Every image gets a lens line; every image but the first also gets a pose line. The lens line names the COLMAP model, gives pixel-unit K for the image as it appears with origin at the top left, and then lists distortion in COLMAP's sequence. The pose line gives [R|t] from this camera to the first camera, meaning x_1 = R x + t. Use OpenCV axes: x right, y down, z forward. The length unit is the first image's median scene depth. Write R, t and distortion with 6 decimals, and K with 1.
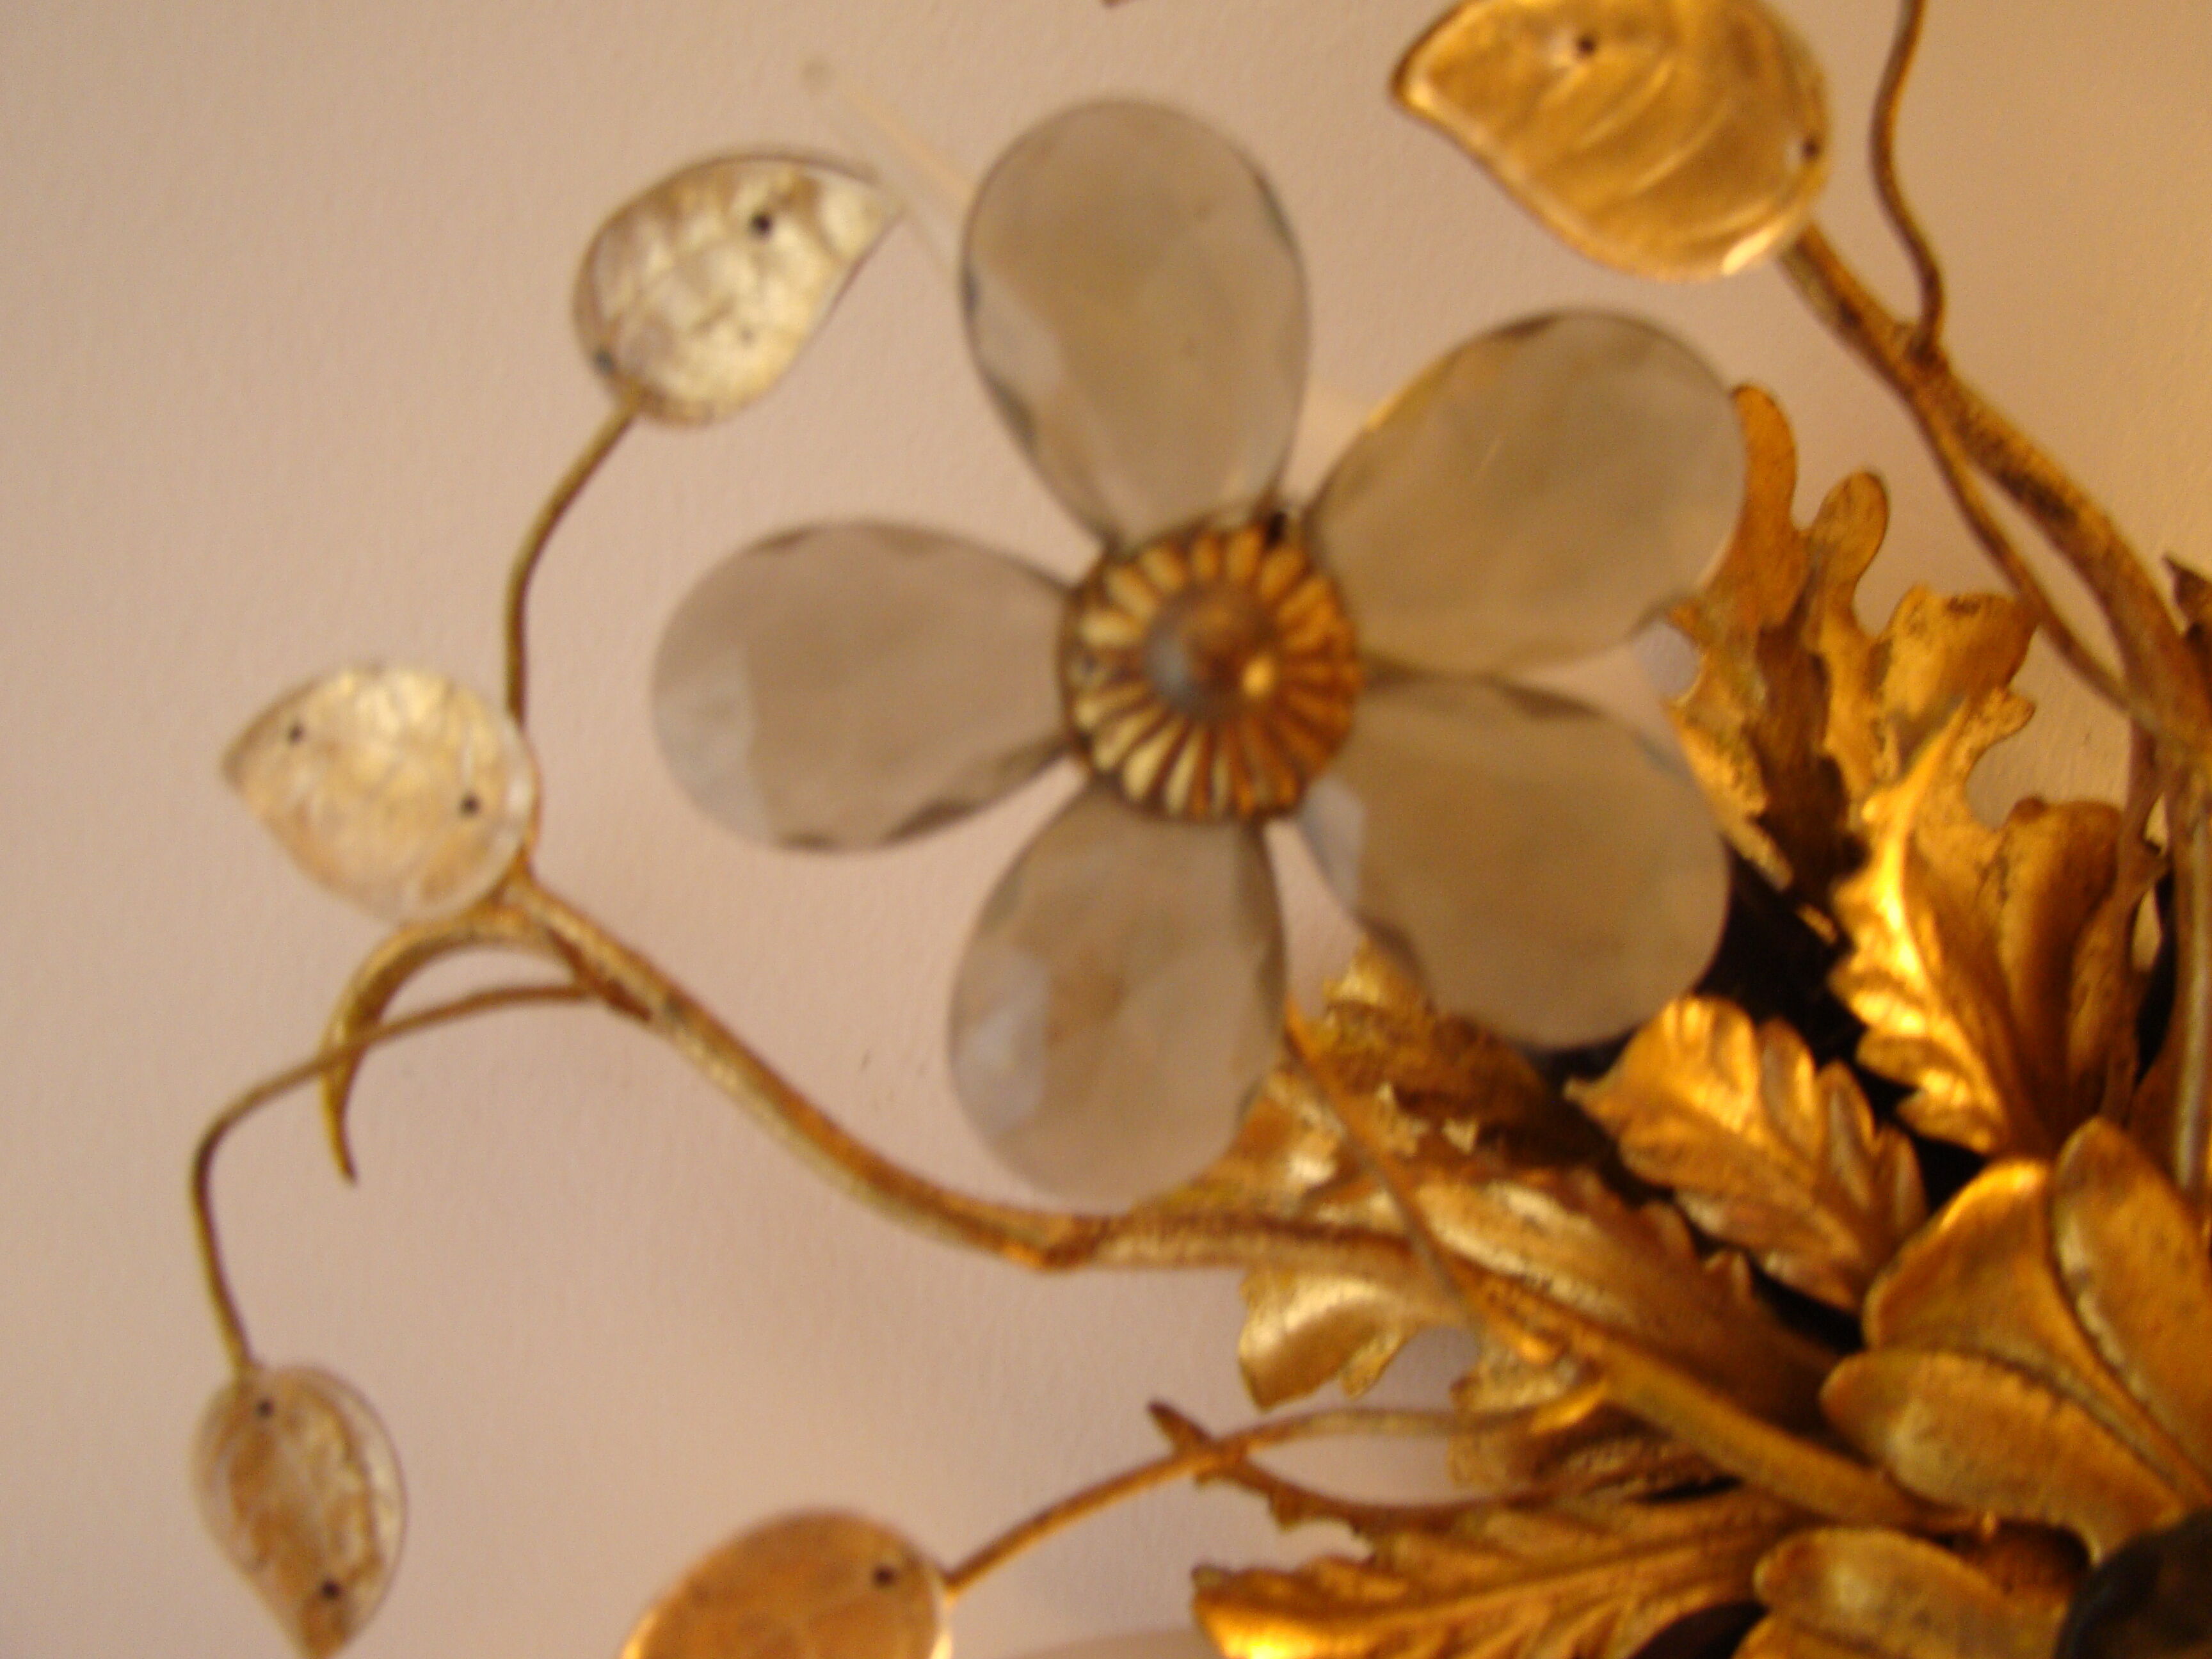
lens RADIAL K [[2058.8, 0, 1110.4], [0, 2058.8, 775.6], [0, 0, 1]] dist [-0.165003, 0.005572]
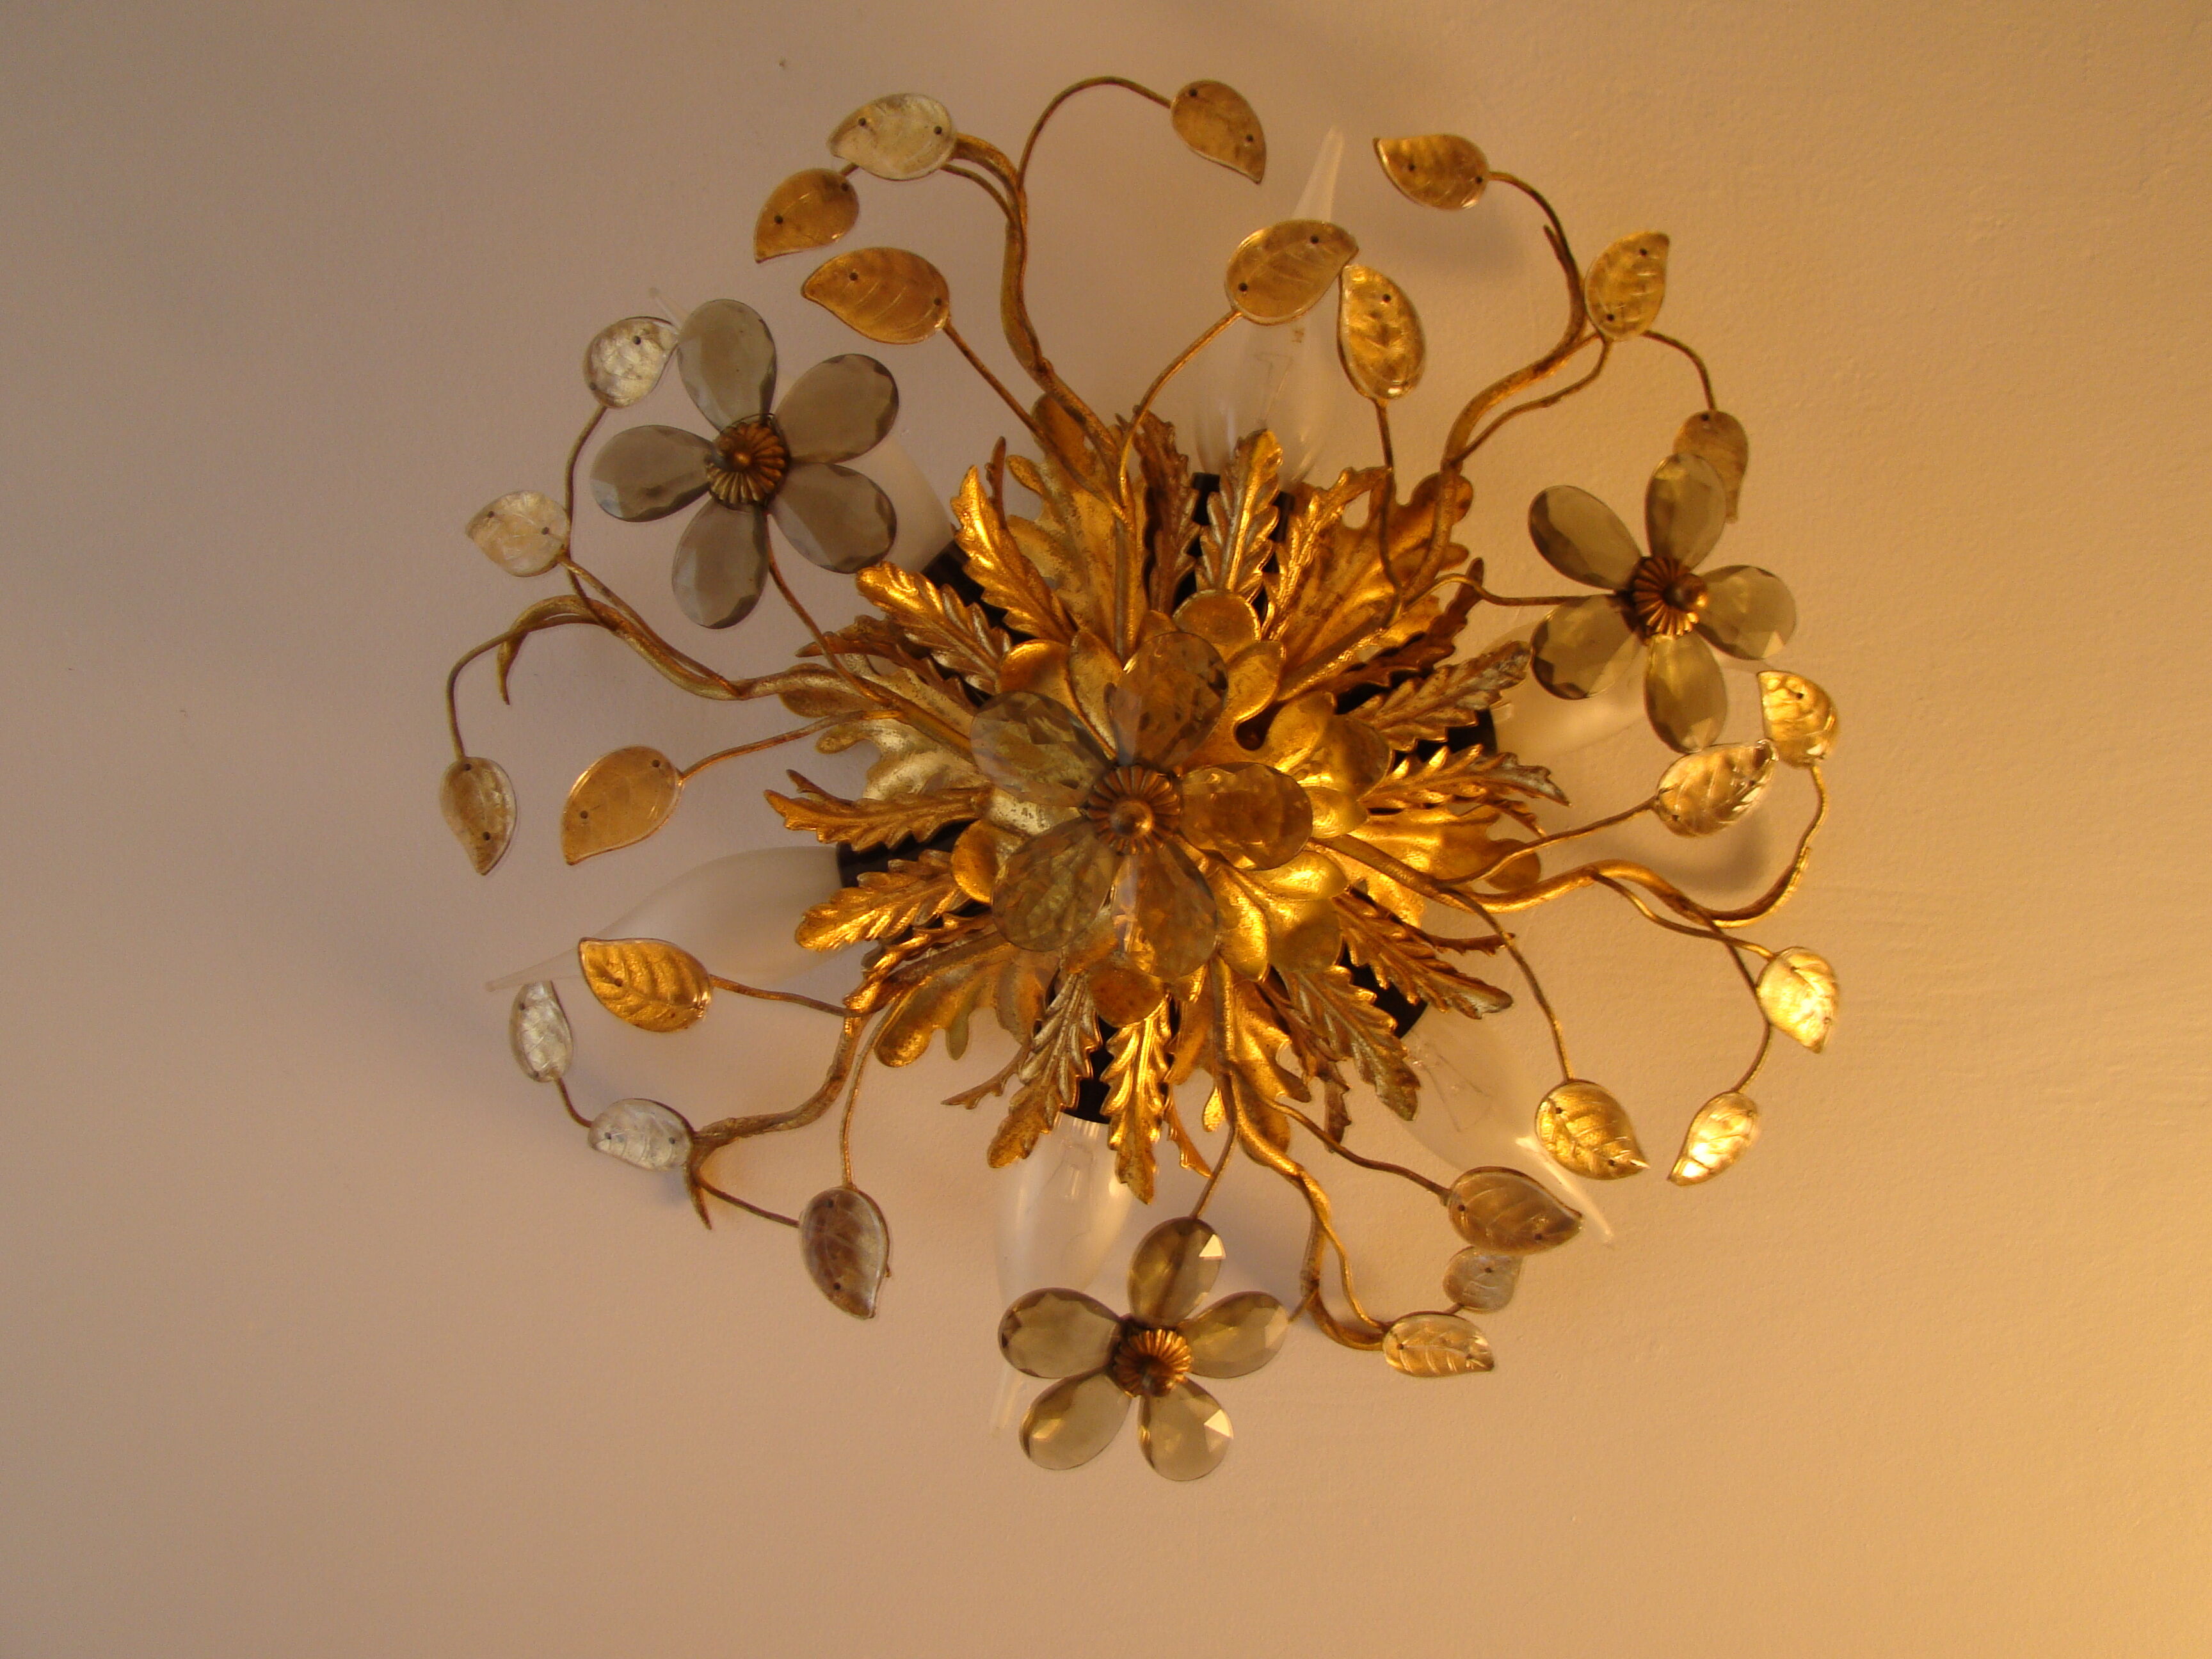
lens RADIAL K [[2058.9, 0, 1095.9], [0, 2058.9, 823.2], [0, 0, 1]] dist [-0.148761, 0.016735]
pose [[0.992089, 0.003278, -0.125498, 0.864150], [-0.009699, 0.998672, -0.050593, 0.582419], [0.125165, 0.051410, 0.990803, -1.846333]]
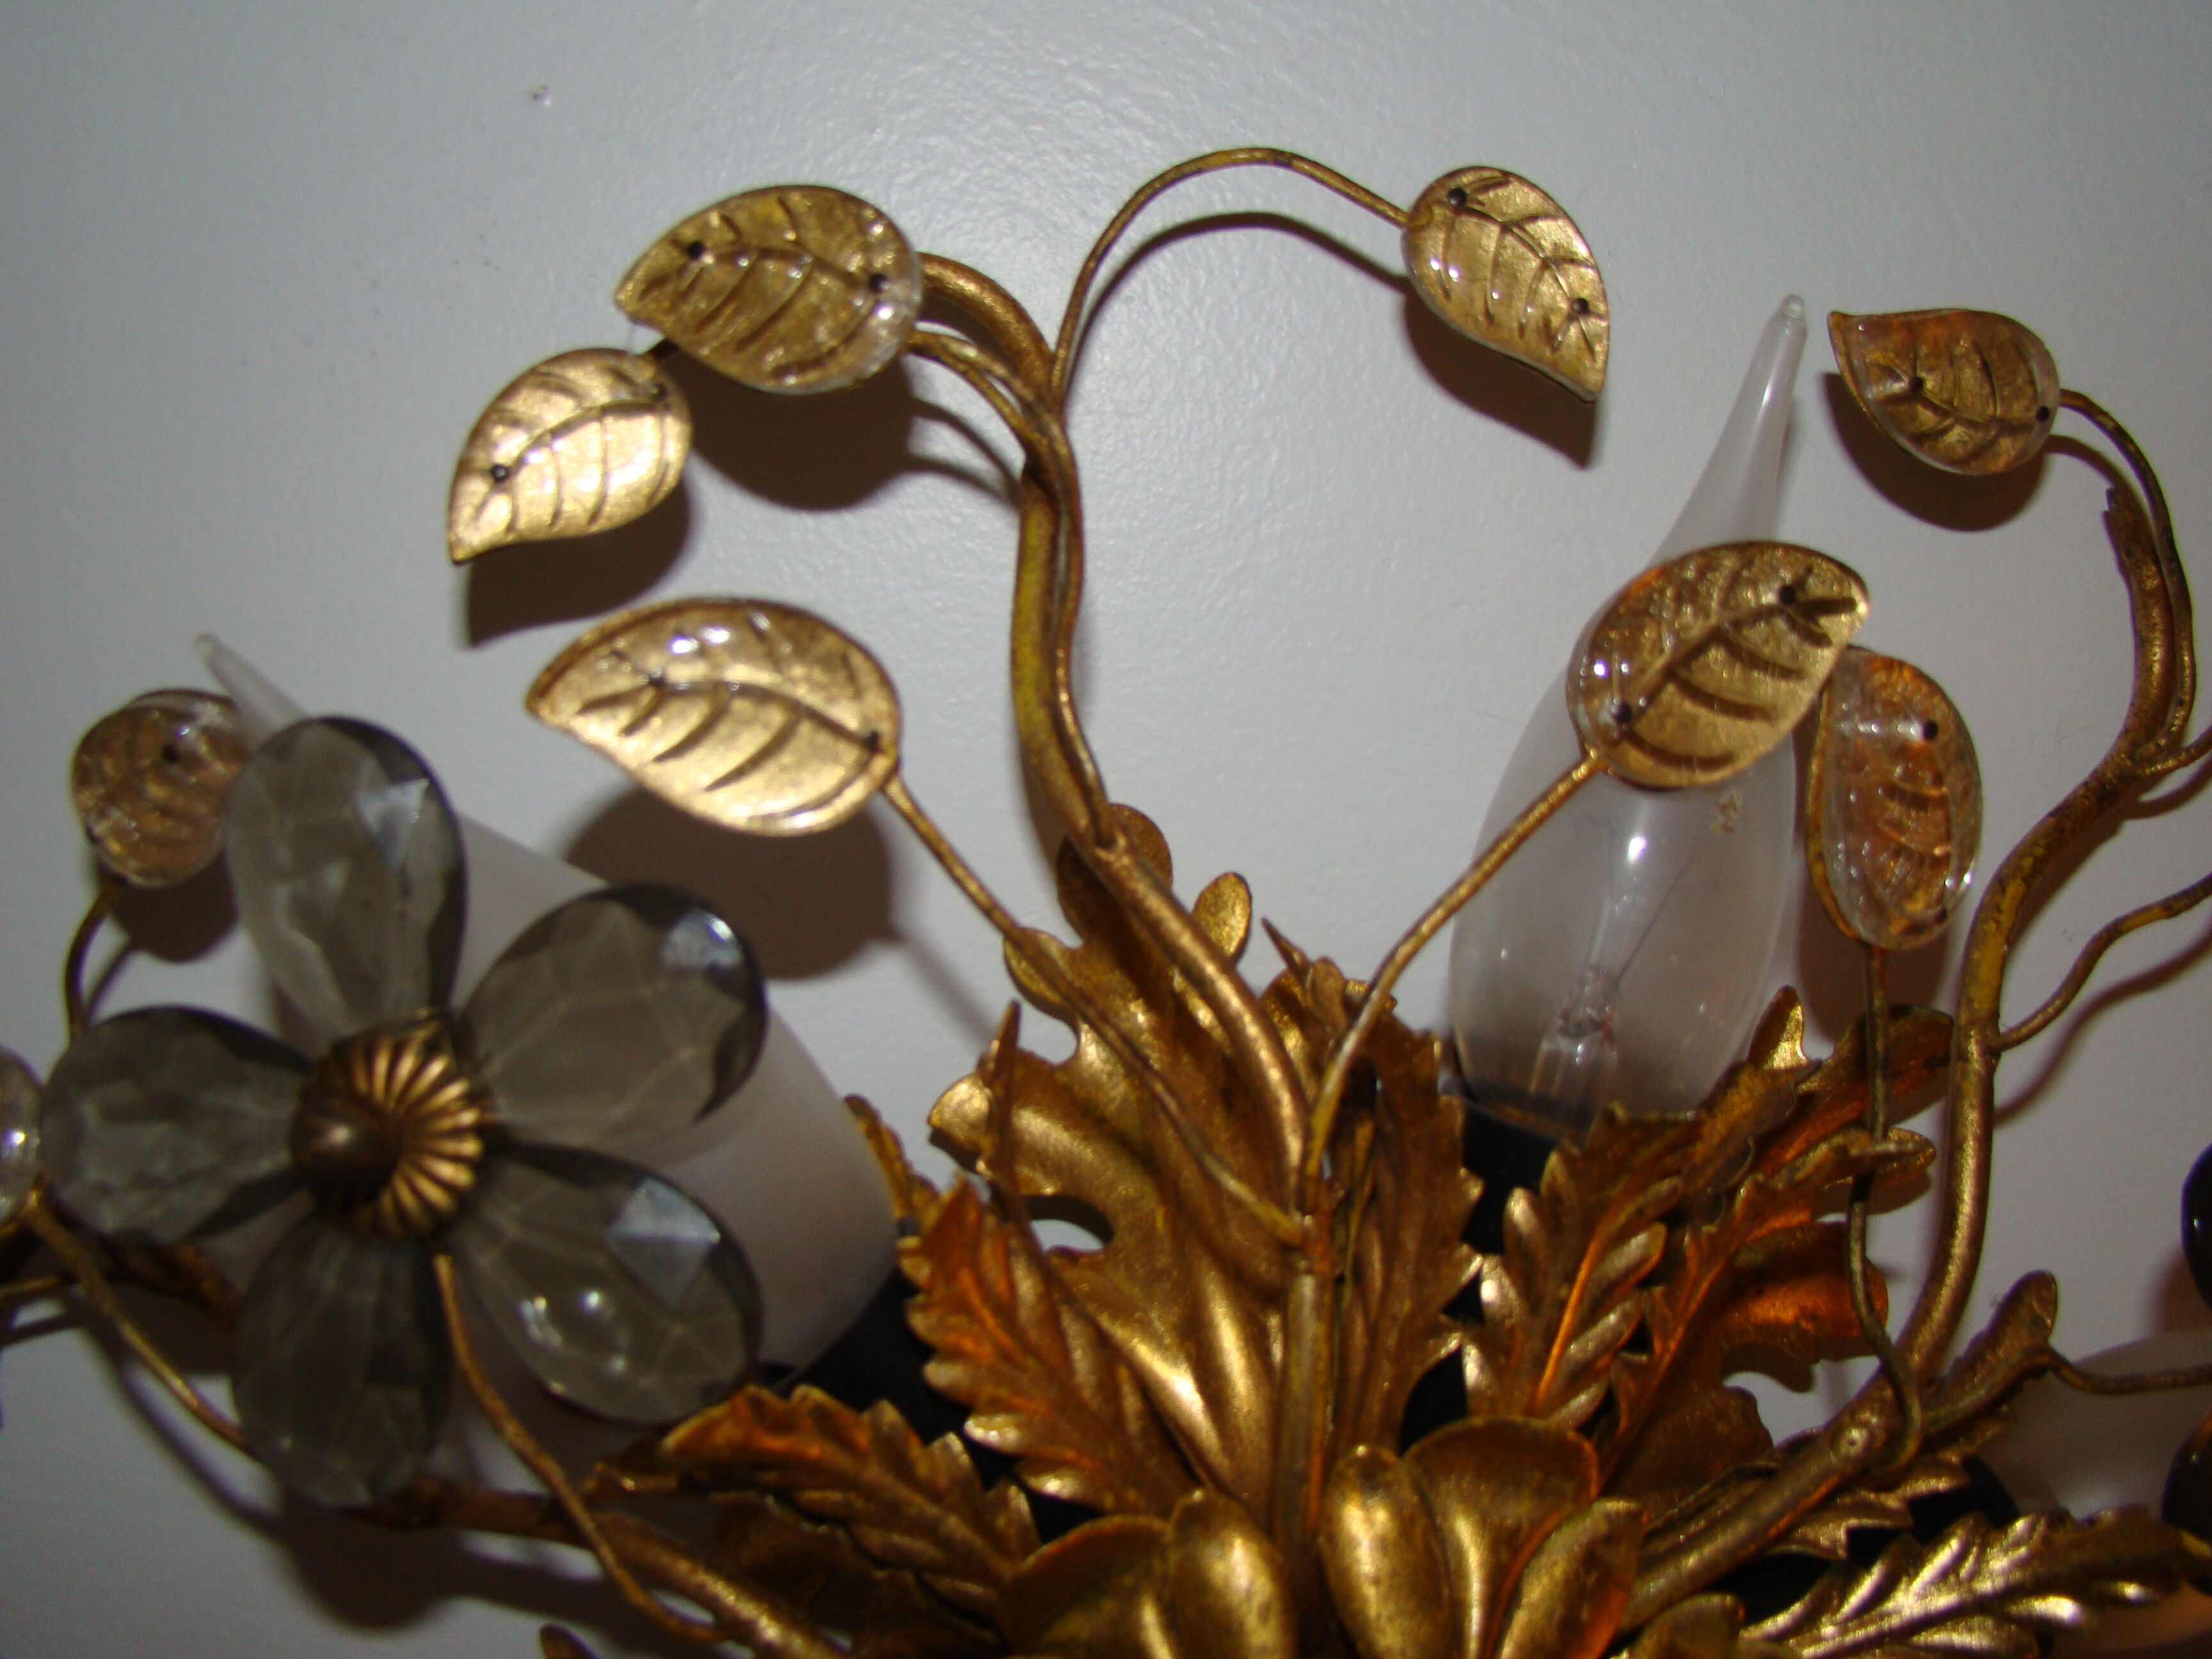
lens RADIAL K [[2058.9, 0, 1095.9], [0, 2058.9, 823.2], [0, 0, 1]] dist [-0.148761, 0.016735]
pose [[0.996310, 0.023902, -0.082430, 0.514089], [-0.026793, 0.999058, -0.034150, -0.186307], [0.081536, 0.036233, 0.996012, -0.254948]]
